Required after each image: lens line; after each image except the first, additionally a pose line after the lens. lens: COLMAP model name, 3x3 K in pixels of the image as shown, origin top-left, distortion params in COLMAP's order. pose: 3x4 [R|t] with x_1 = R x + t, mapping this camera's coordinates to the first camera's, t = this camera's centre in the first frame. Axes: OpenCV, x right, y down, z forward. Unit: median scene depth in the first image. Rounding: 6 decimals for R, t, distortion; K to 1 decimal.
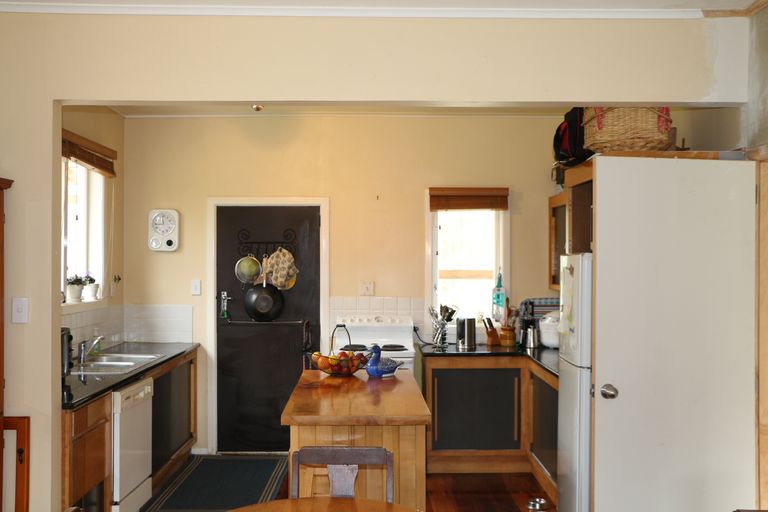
lens RADIAL K [[857.4, 0, 383.1], [0, 857.4, 257.1], [0, 0, 1]] dist [-0.004337, 0.000000]
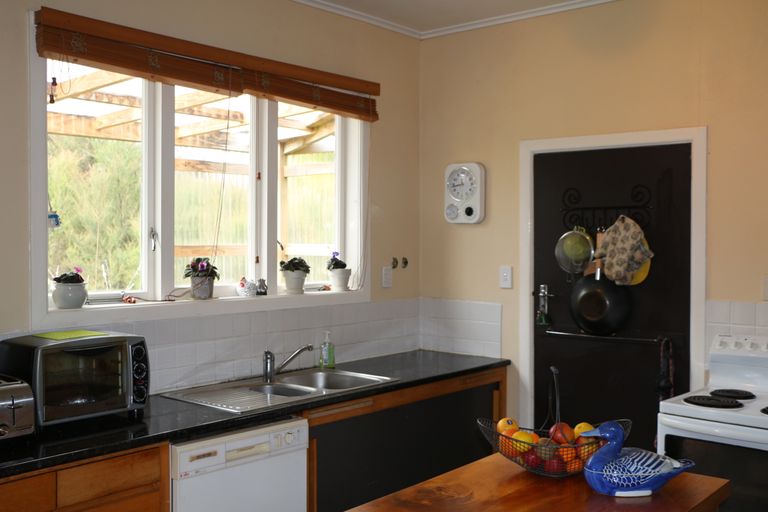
lens RADIAL K [[857.4, 0, 385.1], [0, 857.4, 252.5], [0, 0, 1]] dist [-0.004337, 0.000000]
pose [[0.768754, 0.009088, -0.639480, 0.139814], [0.002529, 0.999848, 0.017249, 0.004142], [0.639540, -0.014878, 0.768614, 0.424263]]
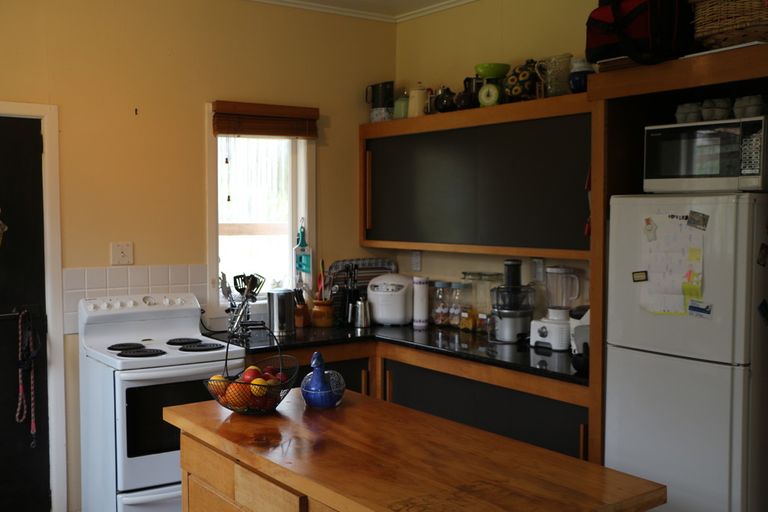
lens RADIAL K [[857.4, 0, 383.8], [0, 857.4, 257.5], [0, 0, 1]] dist [-0.004337, 0.000000]
pose [[0.816976, -0.035414, 0.575583, -0.228790], [-0.000398, 0.998078, 0.061973, -0.000109], [-0.576672, -0.050859, 0.815392, 0.371010]]
